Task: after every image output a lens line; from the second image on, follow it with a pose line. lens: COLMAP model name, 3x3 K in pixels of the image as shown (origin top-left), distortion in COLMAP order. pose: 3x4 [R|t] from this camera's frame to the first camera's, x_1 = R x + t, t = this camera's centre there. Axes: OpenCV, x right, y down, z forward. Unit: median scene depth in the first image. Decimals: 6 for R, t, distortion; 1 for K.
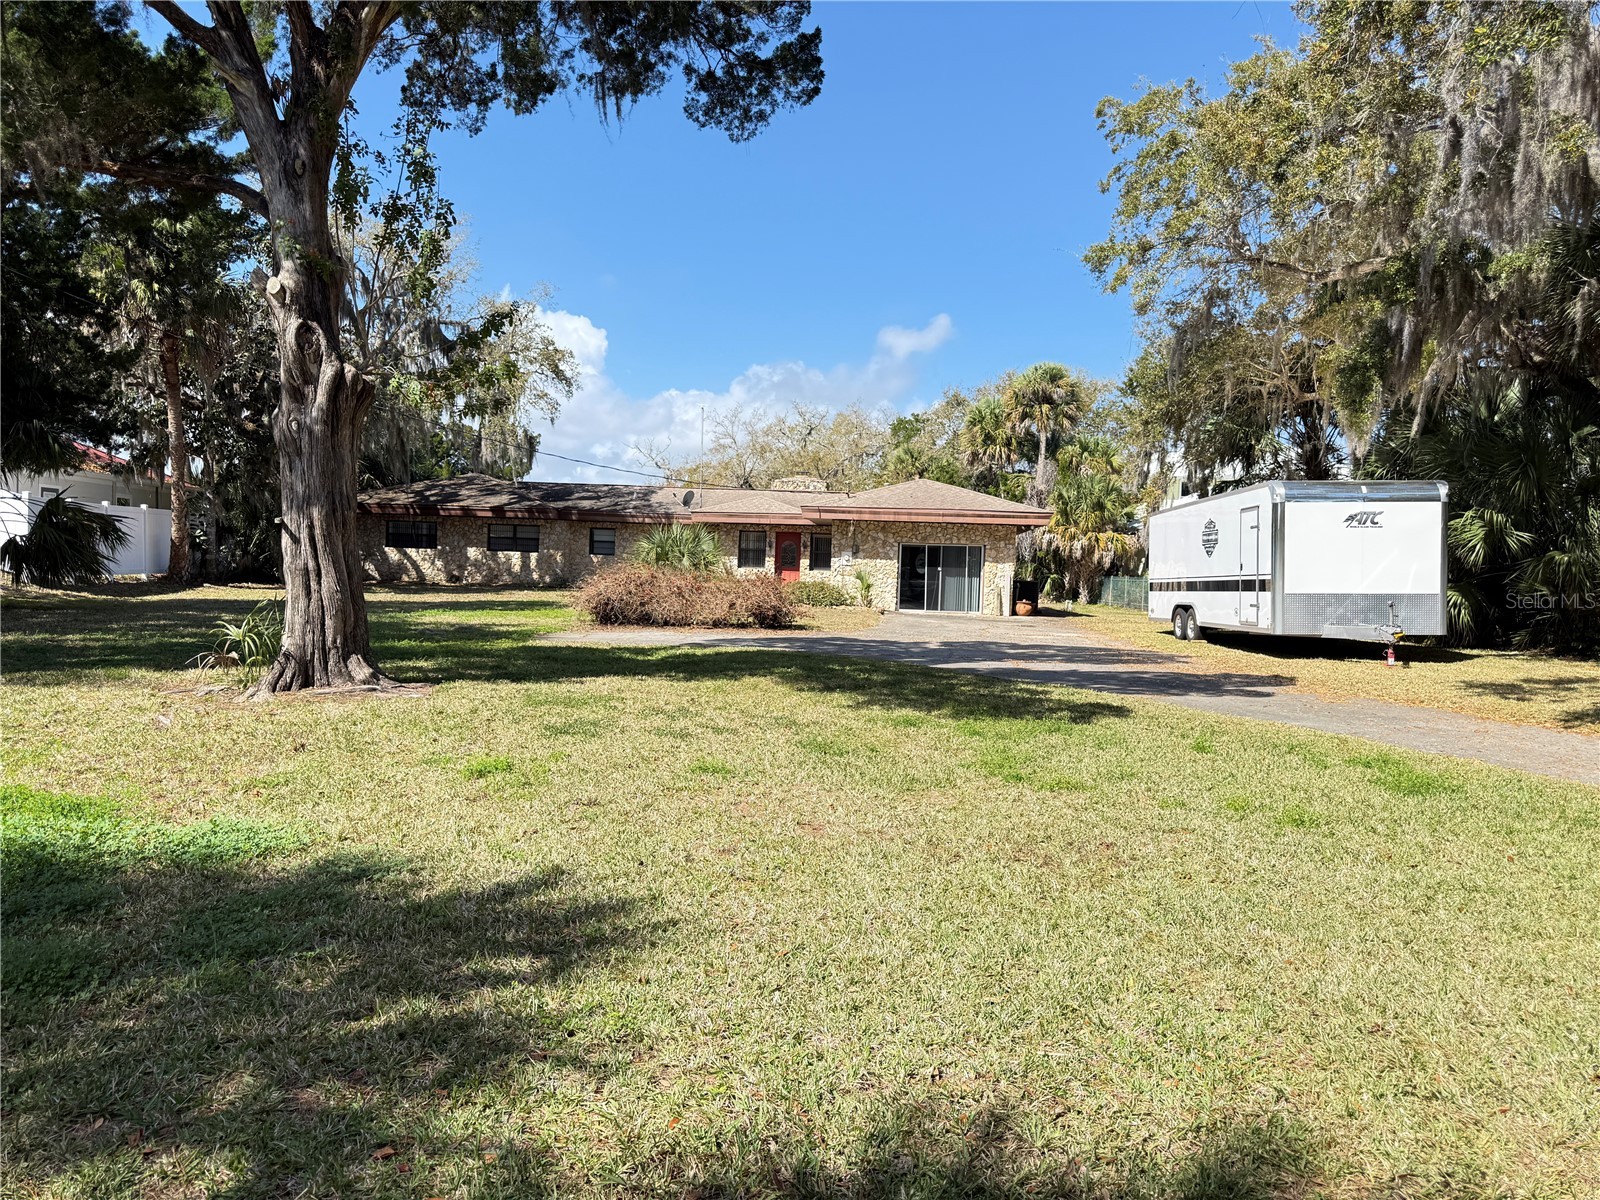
lens RADIAL K [[1119.1, 0, 800.0], [0, 1119.1, 600.0], [0, 0, 1]] dist [0.000019, -0.000015]
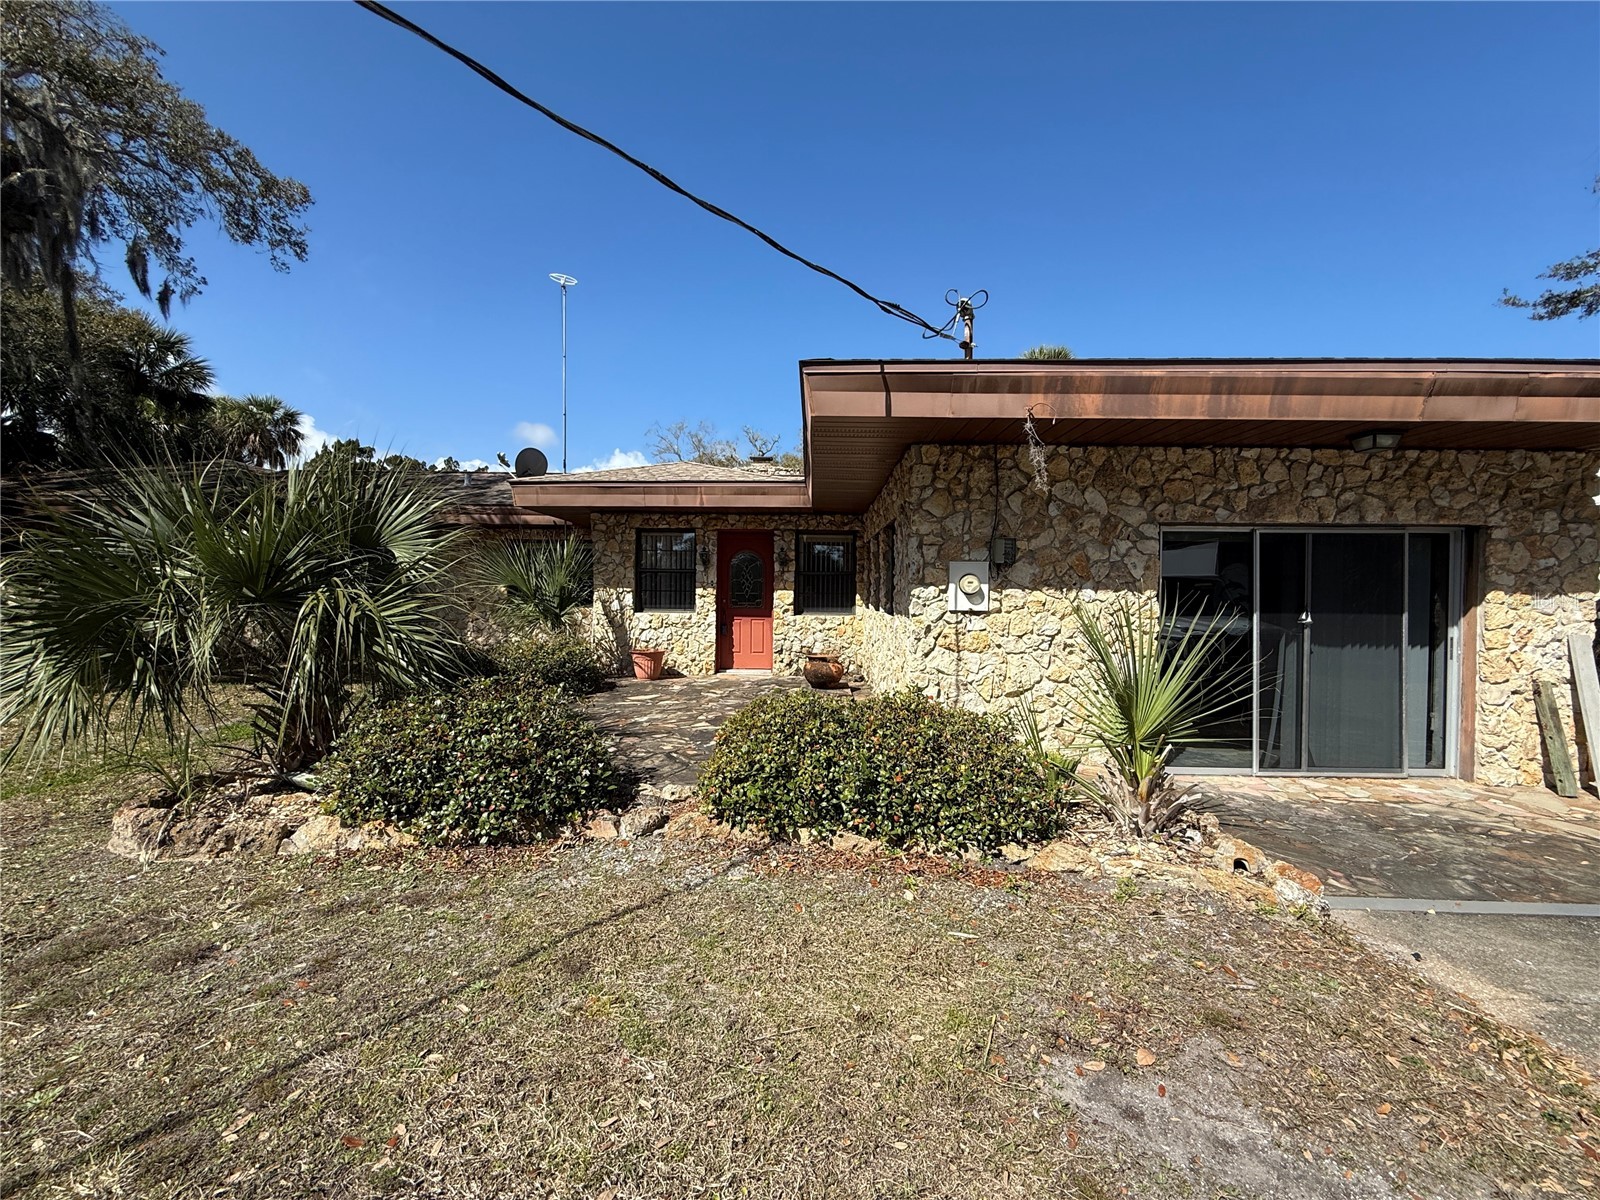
lens RADIAL K [[641.1, 0, 800.0], [0, 641.1, 600.0], [0, 0, 1]] dist [0.001128, 0.000028]
pose [[0.996559, -0.022582, 0.079748, -0.010013], [0.023803, 0.999613, -0.014383, -0.029352], [-0.079392, 0.016232, 0.996711, 0.760050]]
